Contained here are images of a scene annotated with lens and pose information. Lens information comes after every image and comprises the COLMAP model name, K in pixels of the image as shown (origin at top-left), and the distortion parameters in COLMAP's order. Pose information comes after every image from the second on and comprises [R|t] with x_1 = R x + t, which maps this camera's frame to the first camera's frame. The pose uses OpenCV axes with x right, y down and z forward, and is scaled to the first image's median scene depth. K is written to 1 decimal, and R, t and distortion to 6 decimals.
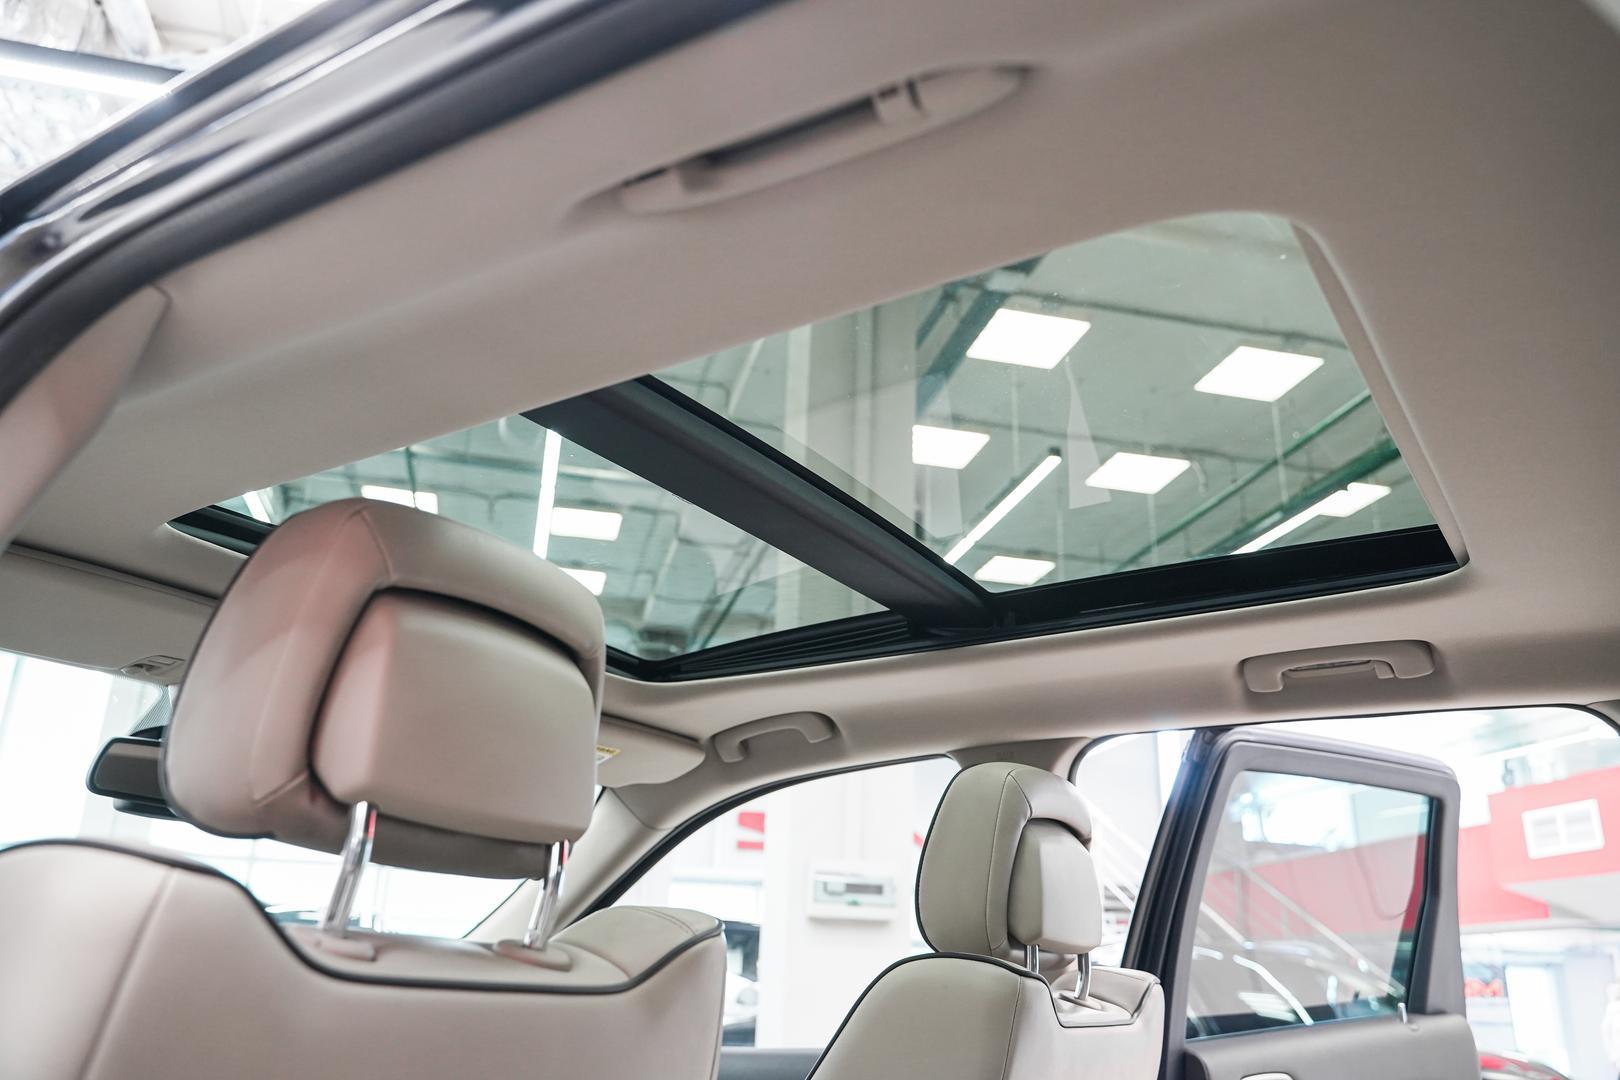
lens RADIAL K [[1276.0, 0, 829.5], [0, 1276.0, 537.3], [0, 0, 1]] dist [-0.012974, -0.007263]
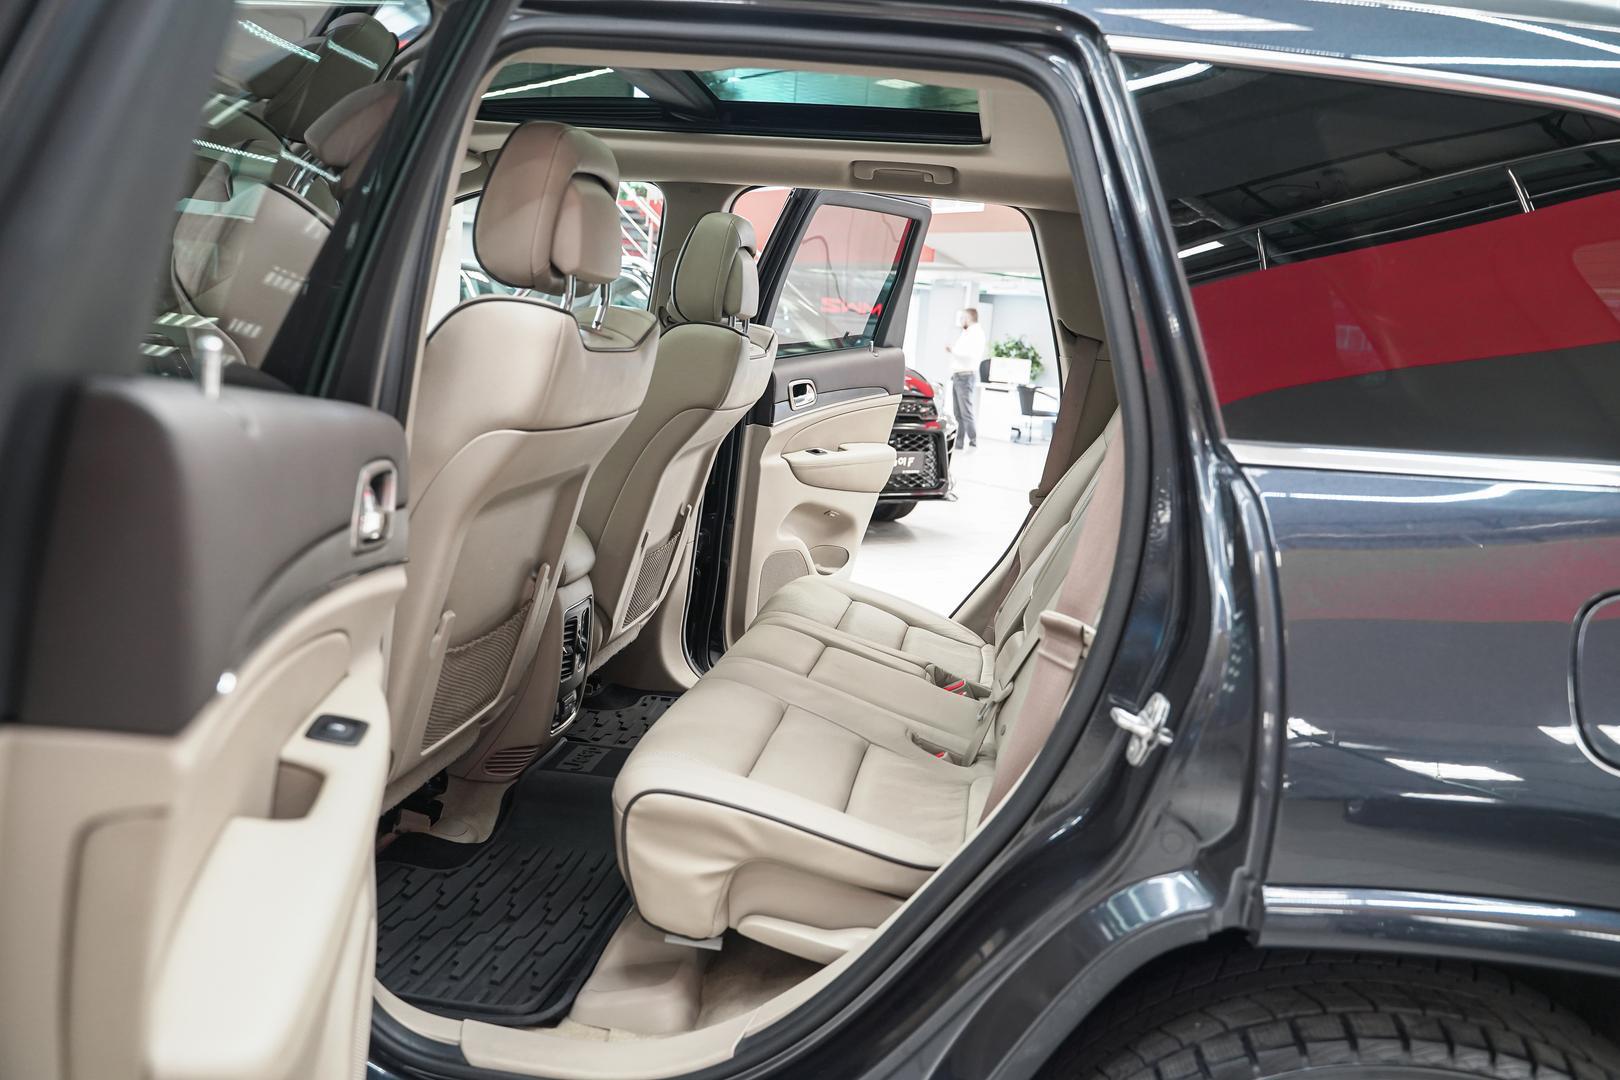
lens RADIAL K [[1323.7, 0, 829.5], [0, 1323.7, 533.5], [0, 0, 1]] dist [-0.012244, -0.000535]
pose [[0.905576, -0.040165, 0.422278, -0.483574], [-0.176917, 0.869026, 0.462055, -0.285560], [-0.385529, -0.493134, 0.779863, -0.635331]]
